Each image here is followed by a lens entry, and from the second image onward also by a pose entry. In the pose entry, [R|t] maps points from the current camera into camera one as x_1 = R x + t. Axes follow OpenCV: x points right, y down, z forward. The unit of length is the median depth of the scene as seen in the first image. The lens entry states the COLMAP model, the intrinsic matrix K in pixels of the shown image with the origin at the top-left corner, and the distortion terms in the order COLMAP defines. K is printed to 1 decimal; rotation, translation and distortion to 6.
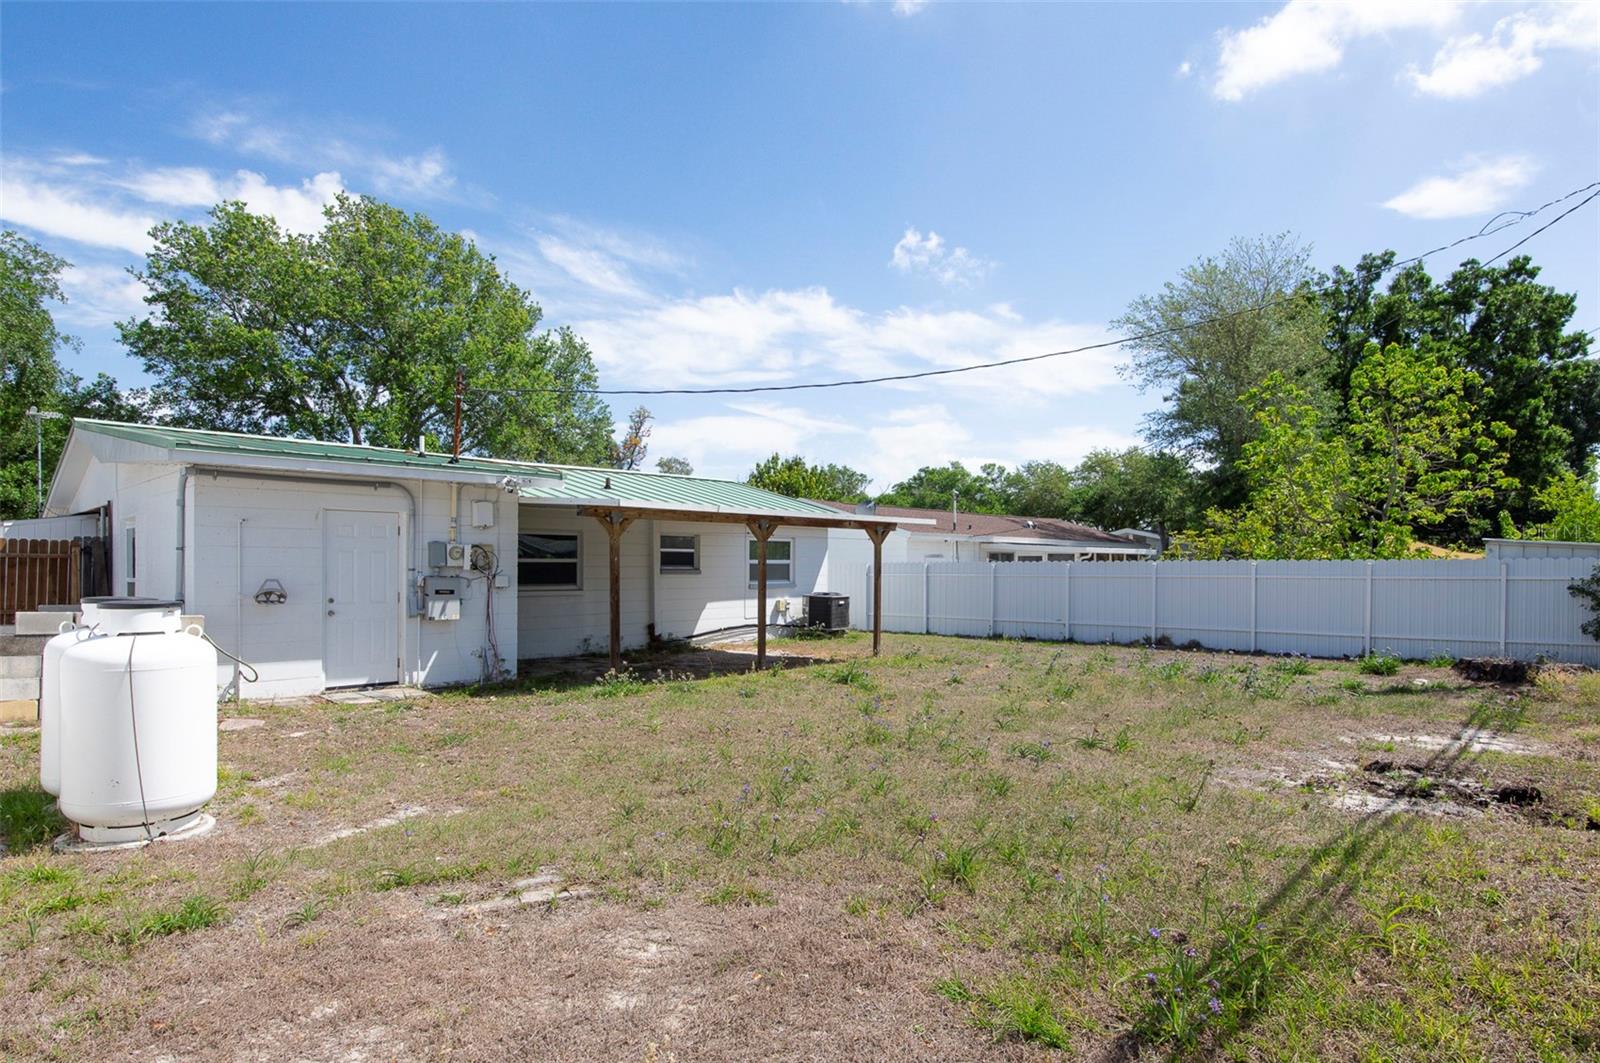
lens RADIAL K [[886.1, 0, 802.9], [0, 886.1, 572.6], [0, 0, 1]] dist [-0.001389, -0.002710]
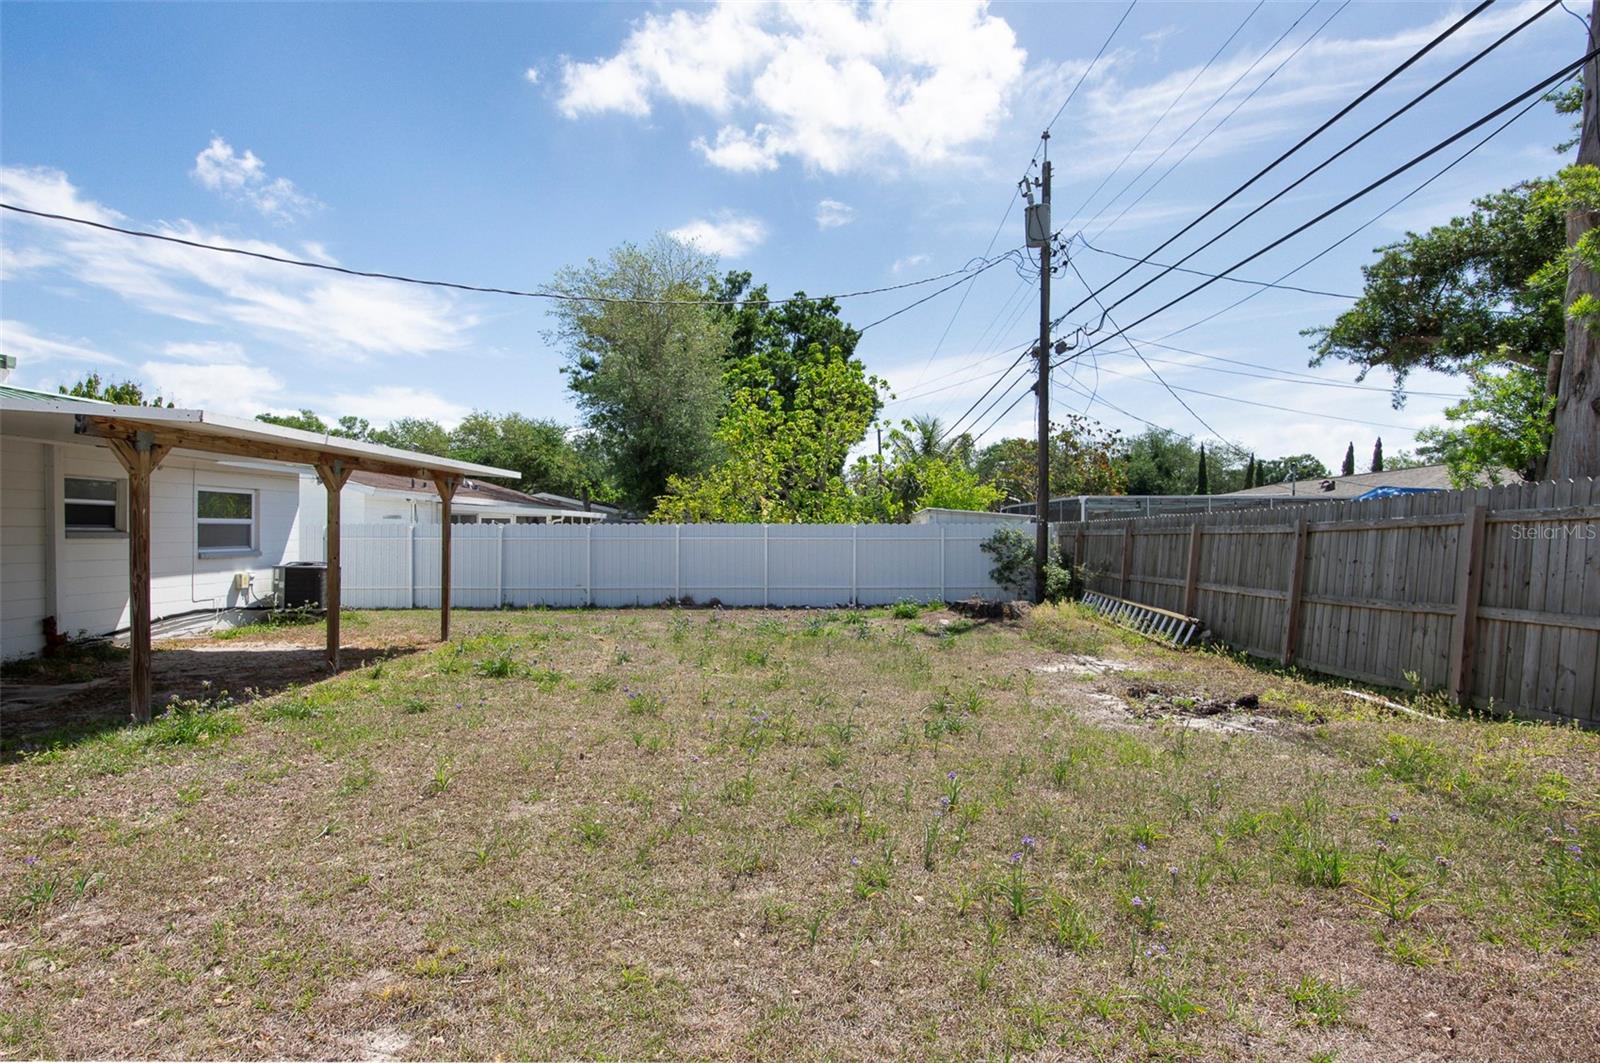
lens RADIAL K [[859.0, 0, 800.0], [0, 859.0, 531.5], [0, 0, 1]] dist [0.000951, -0.001783]
pose [[0.735134, 0.001314, 0.677920, -0.092485], [0.003224, 0.999980, -0.005435, 0.000831], [-0.677914, 0.006181, 0.735115, 0.089649]]
